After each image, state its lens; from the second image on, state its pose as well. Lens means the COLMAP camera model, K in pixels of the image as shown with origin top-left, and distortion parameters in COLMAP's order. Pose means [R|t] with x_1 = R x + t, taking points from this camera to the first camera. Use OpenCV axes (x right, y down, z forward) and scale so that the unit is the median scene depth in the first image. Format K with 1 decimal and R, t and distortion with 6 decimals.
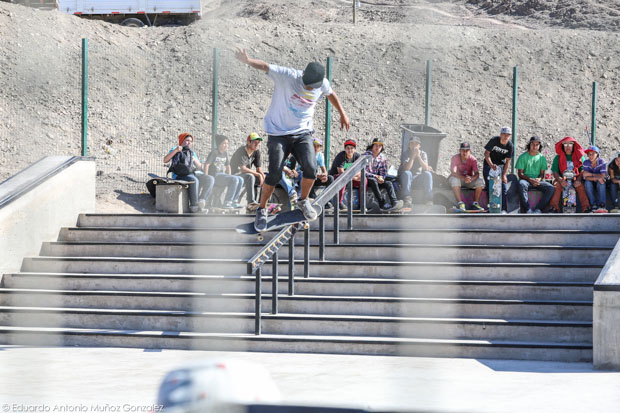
lens RADIAL K [[1744.8, 0, 310.1], [0, 1744.8, 206.8], [0, 0, 1]] dist [0.081855, 0.000000]
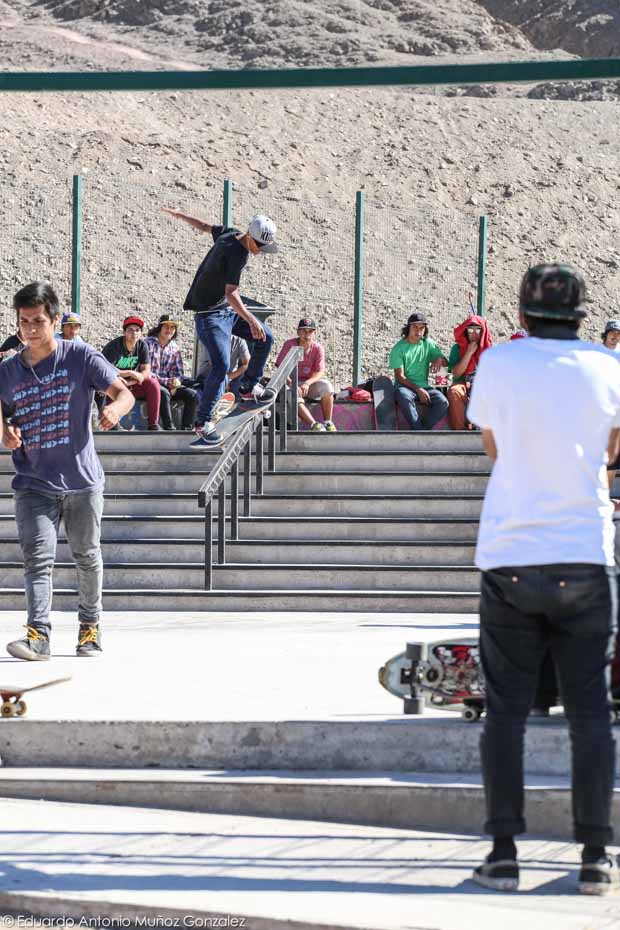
lens RADIAL K [[4259.8, 0, 309.7], [0, 4259.8, 464.4], [0, 0, 1]] dist [1.468004, 0.000000]
pose [[0.982692, 0.000204, 0.185245, -0.133565], [-0.000294, 1.000000, 0.000458, 0.008040], [-0.185245, -0.000504, 0.982692, -0.323641]]
